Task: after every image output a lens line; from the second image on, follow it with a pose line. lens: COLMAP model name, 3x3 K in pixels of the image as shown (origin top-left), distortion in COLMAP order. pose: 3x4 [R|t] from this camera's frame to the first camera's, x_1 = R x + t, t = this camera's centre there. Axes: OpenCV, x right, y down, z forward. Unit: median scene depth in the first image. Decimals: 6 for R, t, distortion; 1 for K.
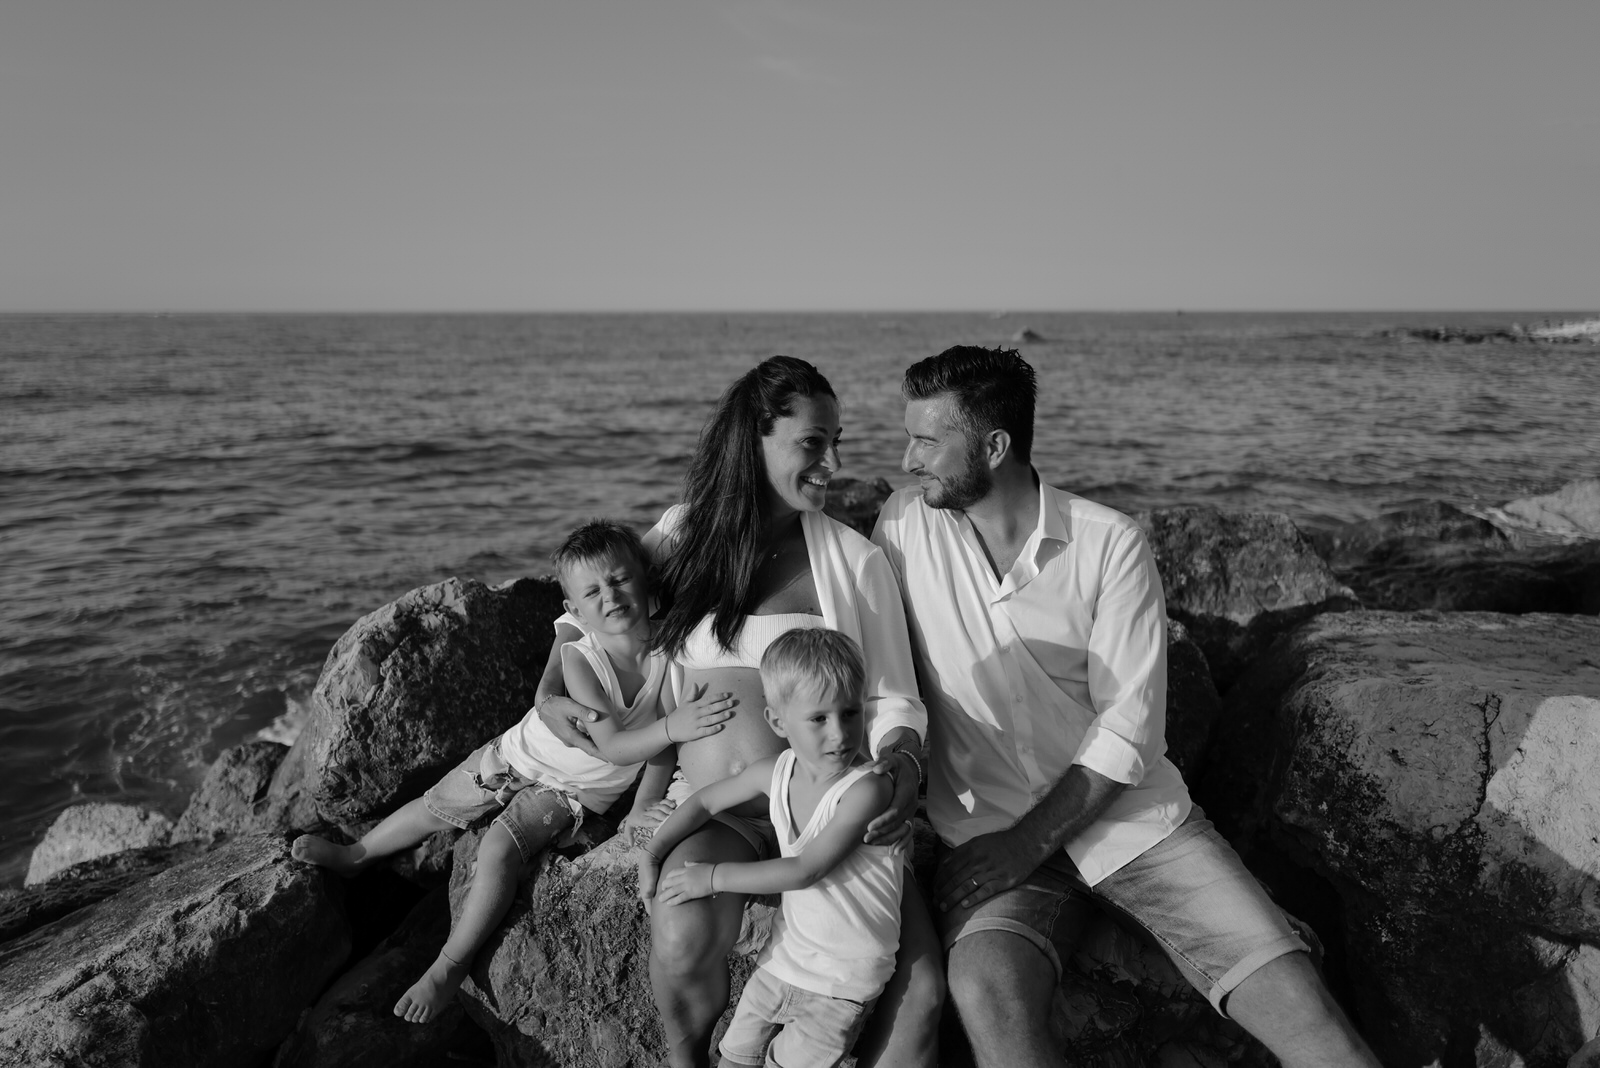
lens RADIAL K [[1217.2, 0, 807.0], [0, 1217.2, 513.7], [0, 0, 1]] dist [-0.009944, 0.002292]
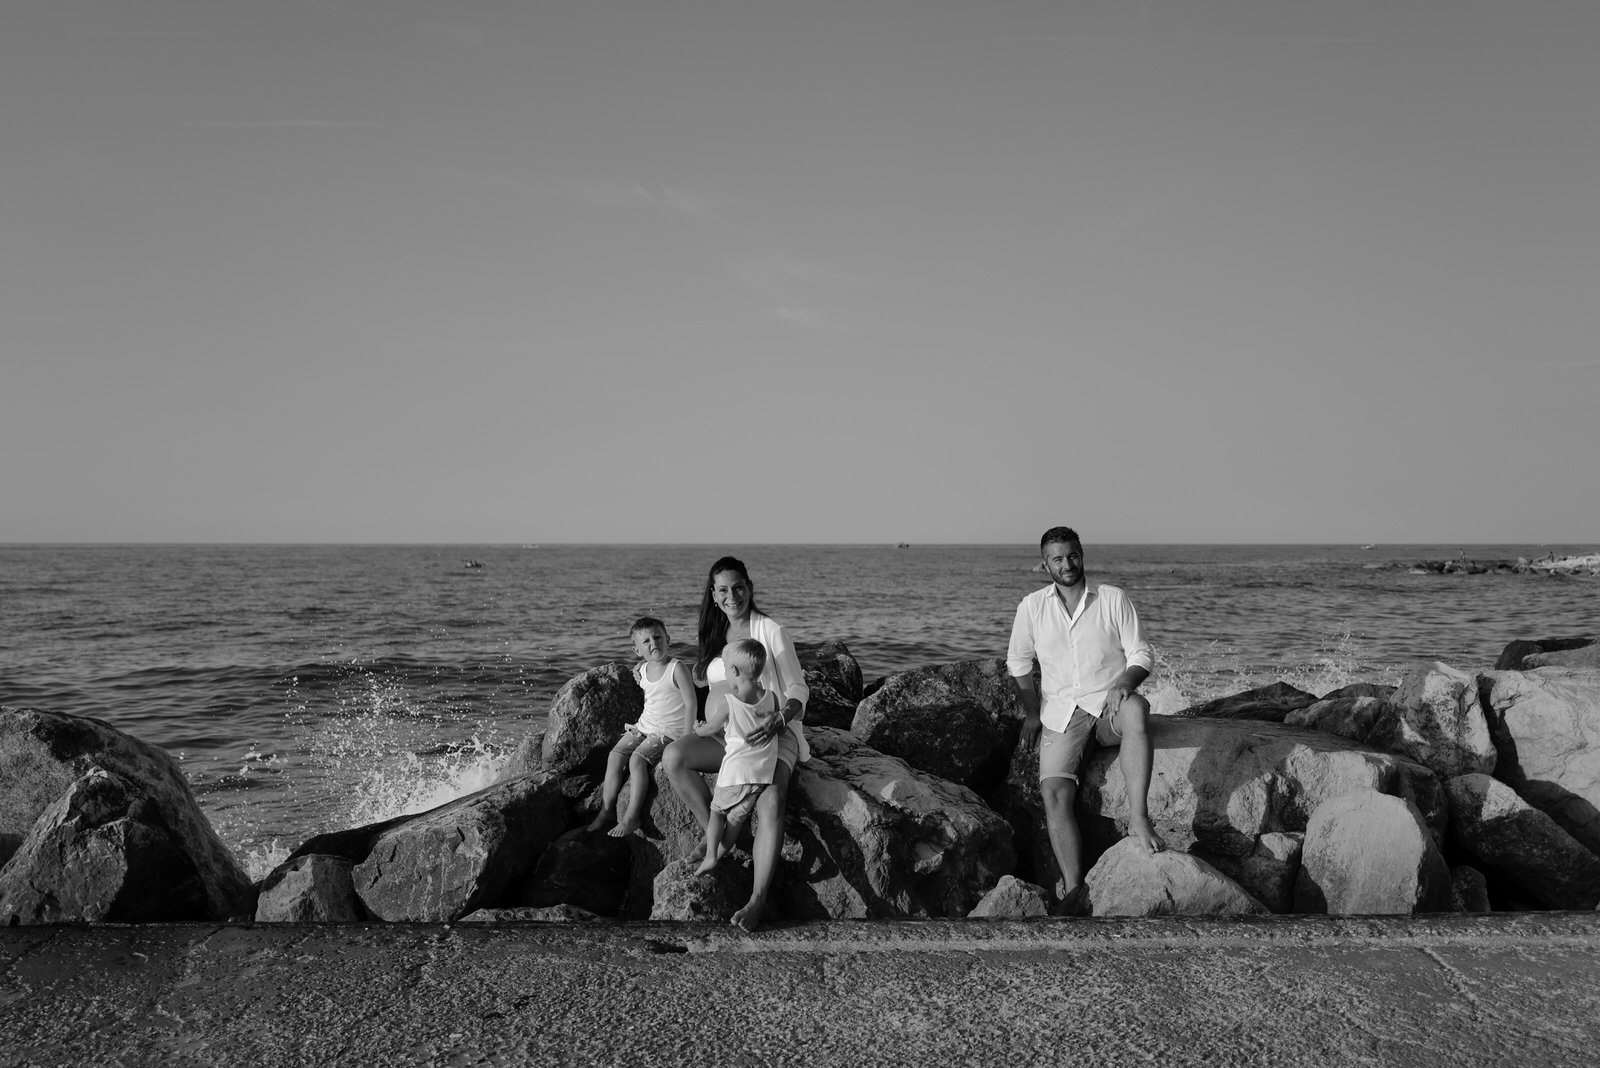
lens RADIAL K [[1217.2, 0, 807.0], [0, 1217.2, 513.7], [0, 0, 1]] dist [-0.009944, 0.002292]
pose [[0.999580, 0.000194, -0.028975, 0.116050], [-0.005680, 0.981889, -0.189374, 0.204942], [0.028413, 0.189459, 0.981477, -1.172674]]
